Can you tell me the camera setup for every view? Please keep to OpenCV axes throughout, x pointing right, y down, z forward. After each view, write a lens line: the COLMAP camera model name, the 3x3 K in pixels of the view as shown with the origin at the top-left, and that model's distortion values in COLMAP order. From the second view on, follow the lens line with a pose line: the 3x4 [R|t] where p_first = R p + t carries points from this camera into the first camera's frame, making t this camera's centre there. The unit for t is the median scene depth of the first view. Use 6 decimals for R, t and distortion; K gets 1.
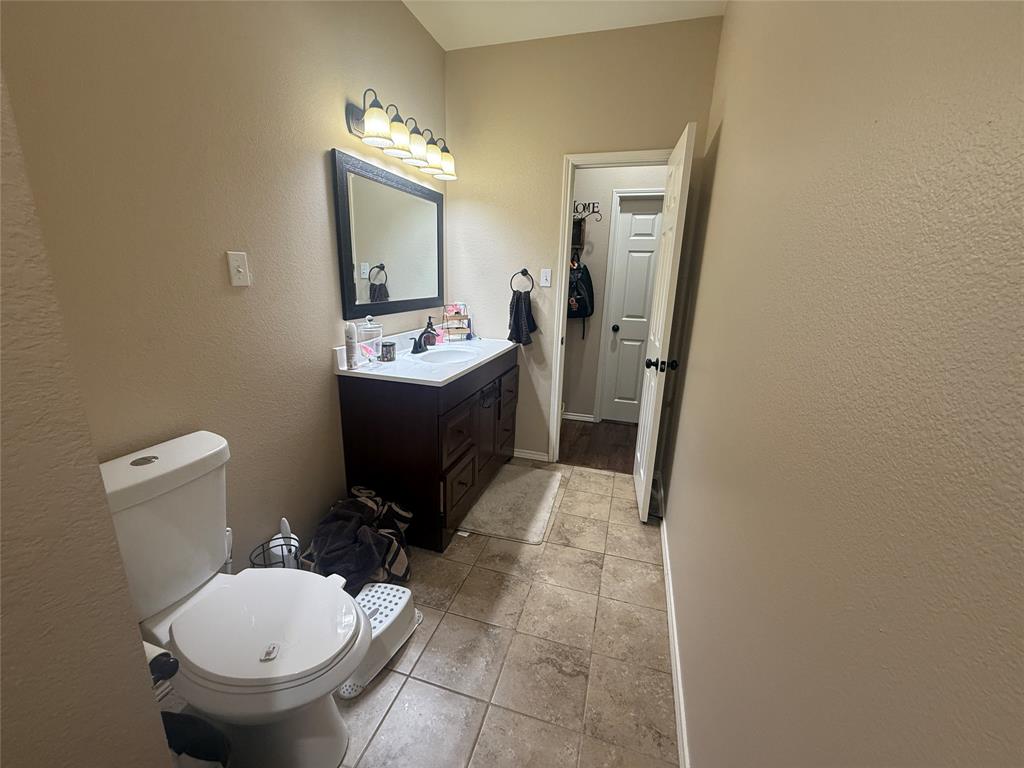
lens RADIAL K [[404.9, 0, 512.4], [0, 404.9, 377.2], [0, 0, 1]] dist [-0.015468, 0.000725]
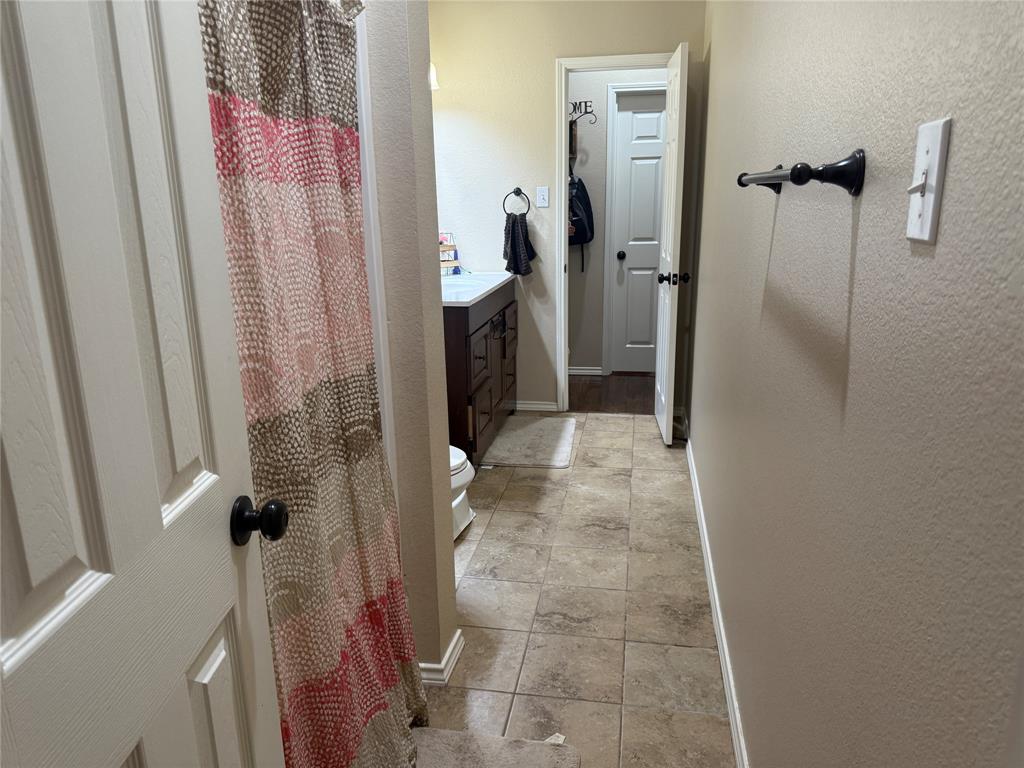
lens RADIAL K [[726.3, 0, 509.1], [0, 726.3, 390.8], [0, 0, 1]] dist [0.044923, -0.027874]
pose [[0.991876, -0.078192, 0.100339, -0.182238], [0.076505, 0.996857, 0.020550, 0.137788], [-0.101631, -0.012706, 0.994741, -0.579799]]
